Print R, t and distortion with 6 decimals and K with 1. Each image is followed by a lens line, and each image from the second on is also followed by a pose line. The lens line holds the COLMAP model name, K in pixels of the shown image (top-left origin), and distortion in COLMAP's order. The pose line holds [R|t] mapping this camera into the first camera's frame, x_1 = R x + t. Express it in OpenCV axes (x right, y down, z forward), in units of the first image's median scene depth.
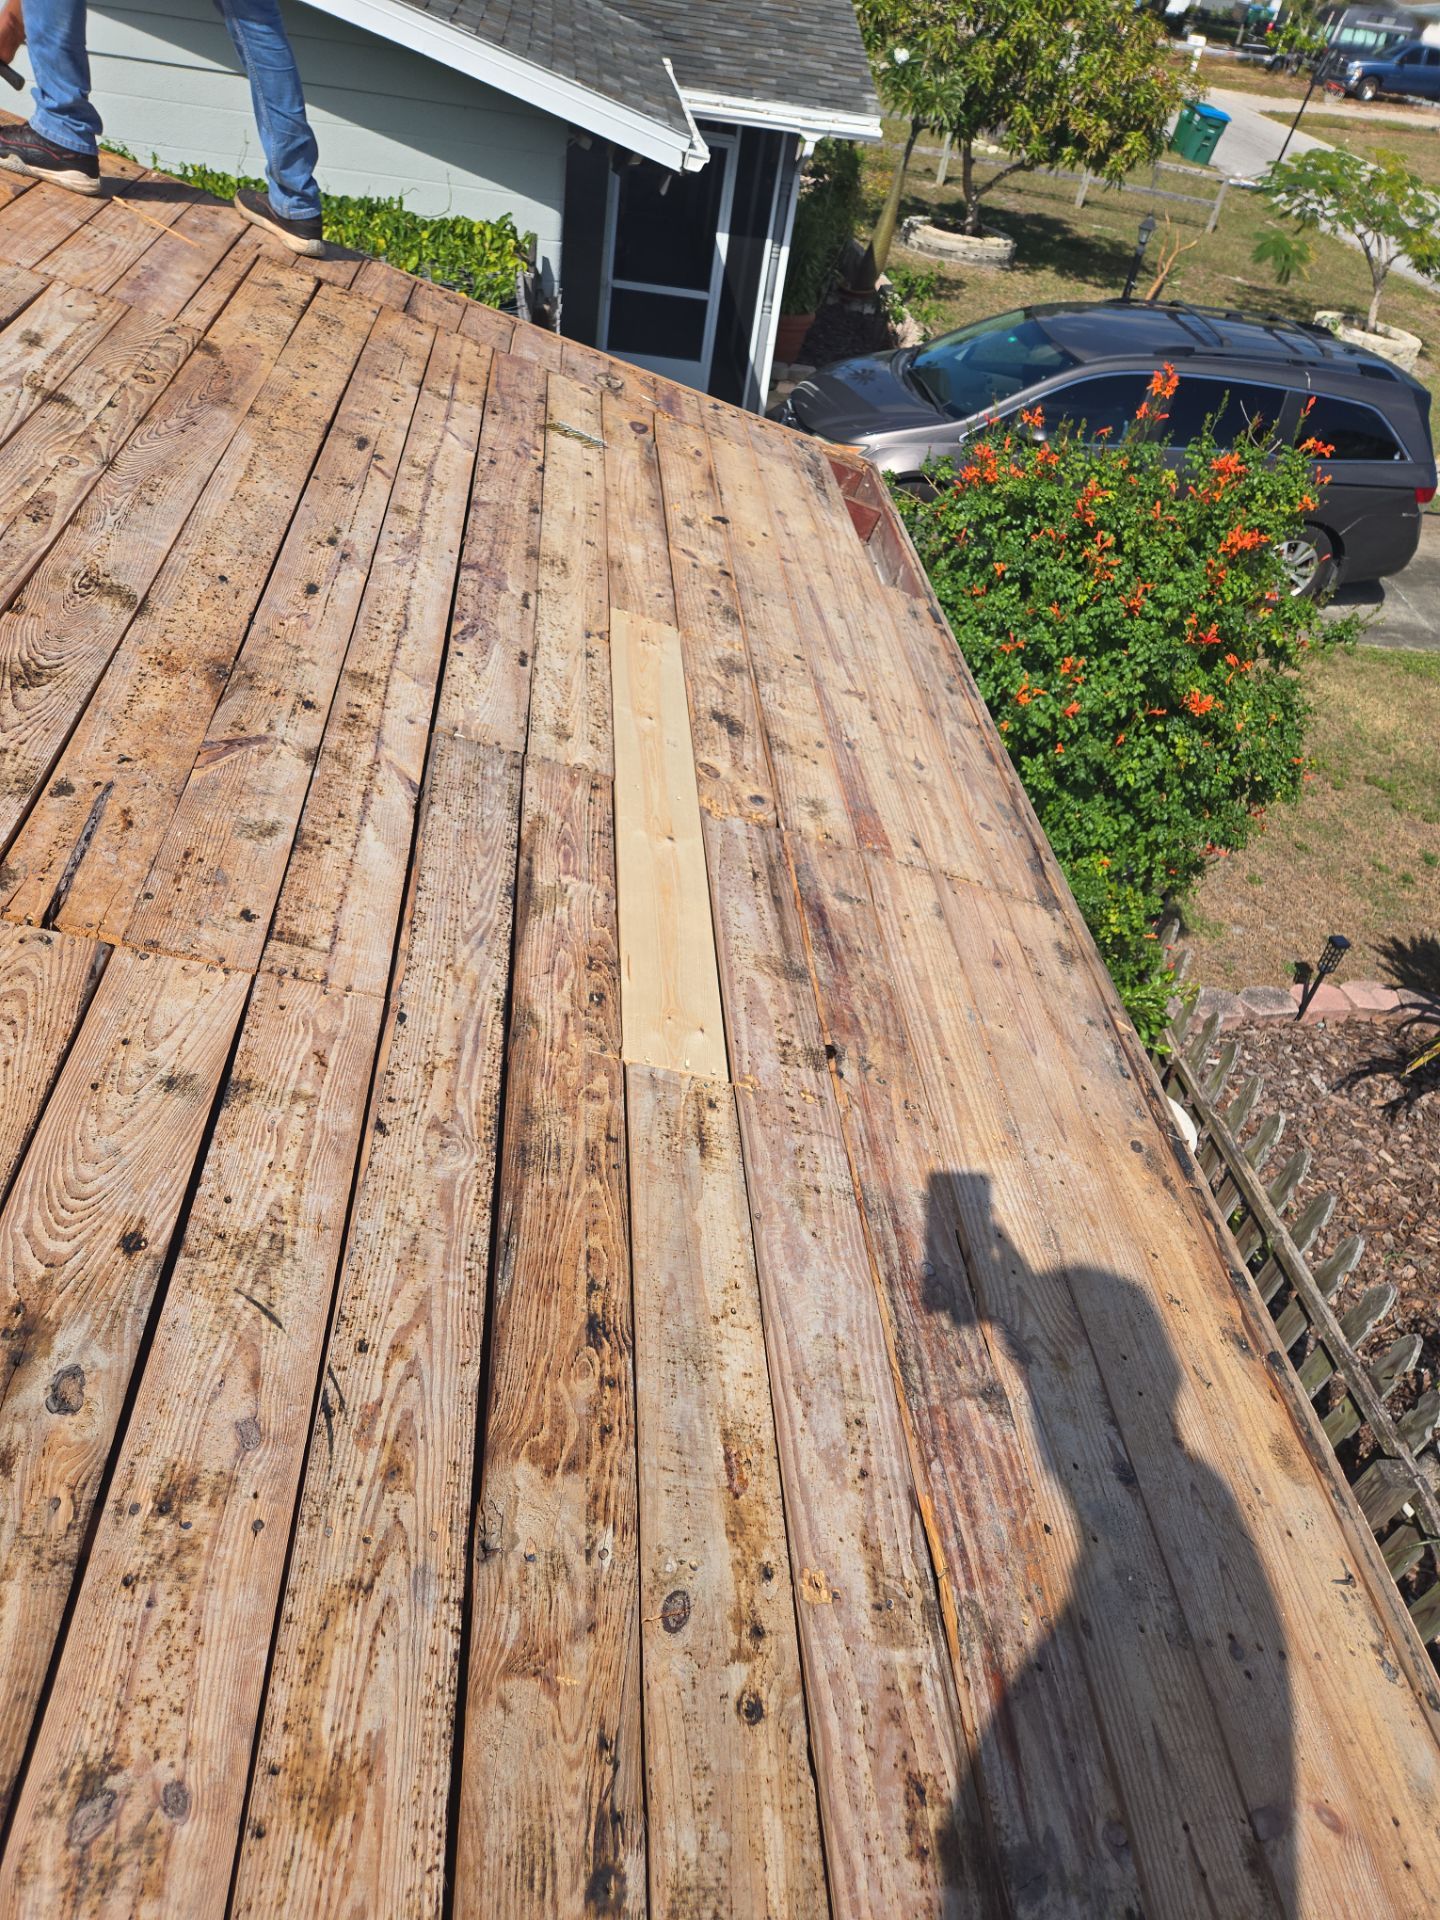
lens RADIAL K [[1309.4, 0, 723.6], [0, 1309.4, 957.6], [0, 0, 1]] dist [0.074539, -0.065020]
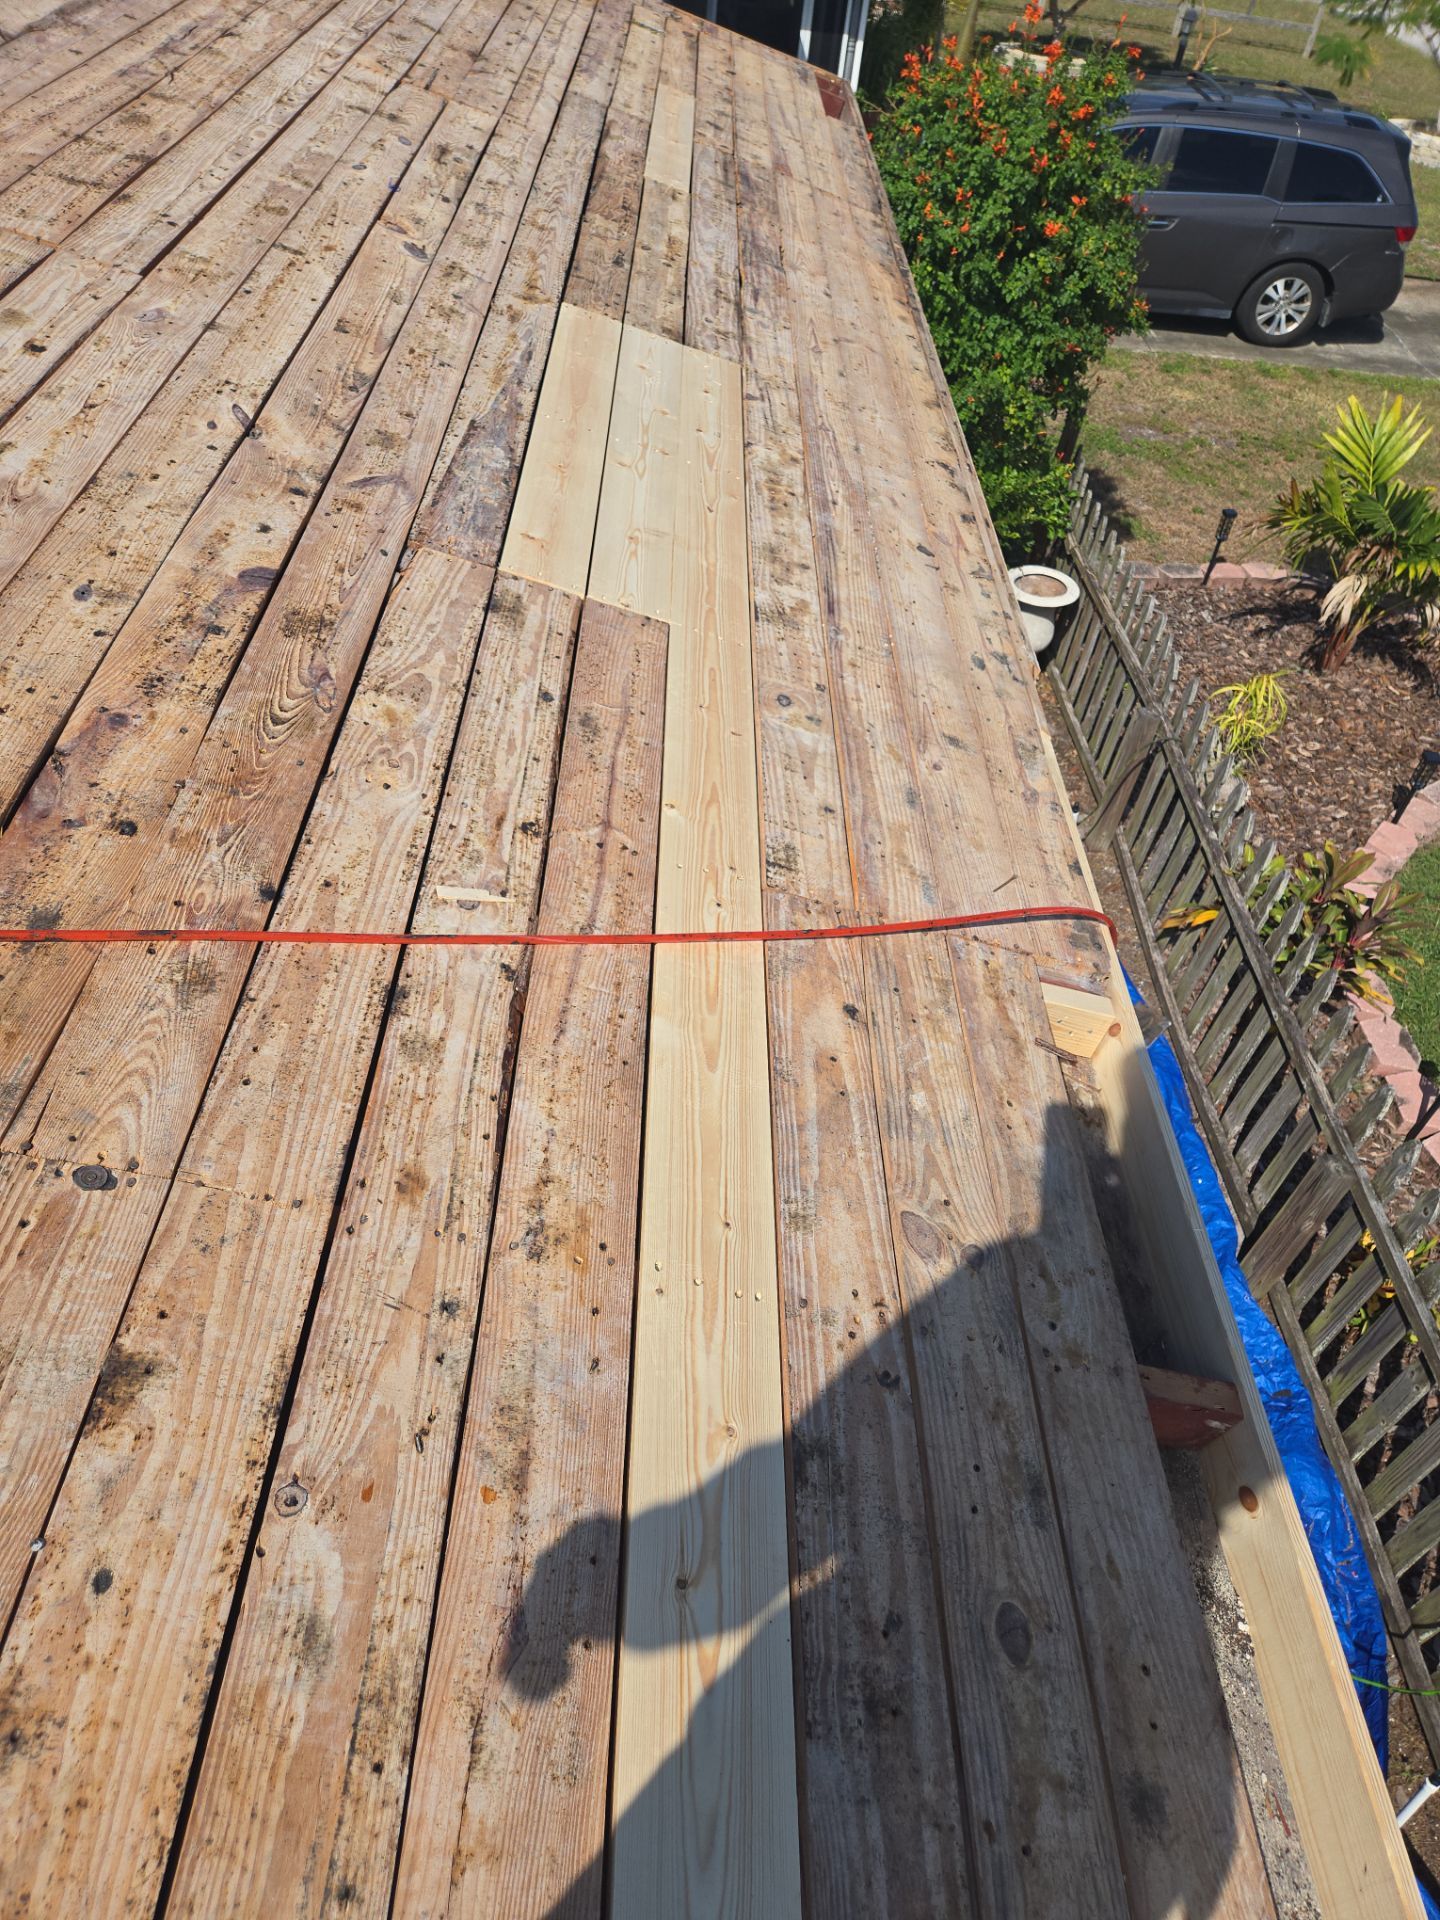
lens RADIAL K [[1309.4, 0, 718.4], [0, 1309.4, 954.4], [0, 0, 1]] dist [0.074539, -0.065020]
pose [[0.995584, 0.019751, -0.091770, 0.049234], [-0.014560, 0.998274, 0.056896, 0.214183], [0.092735, -0.055308, 0.994153, -0.236567]]
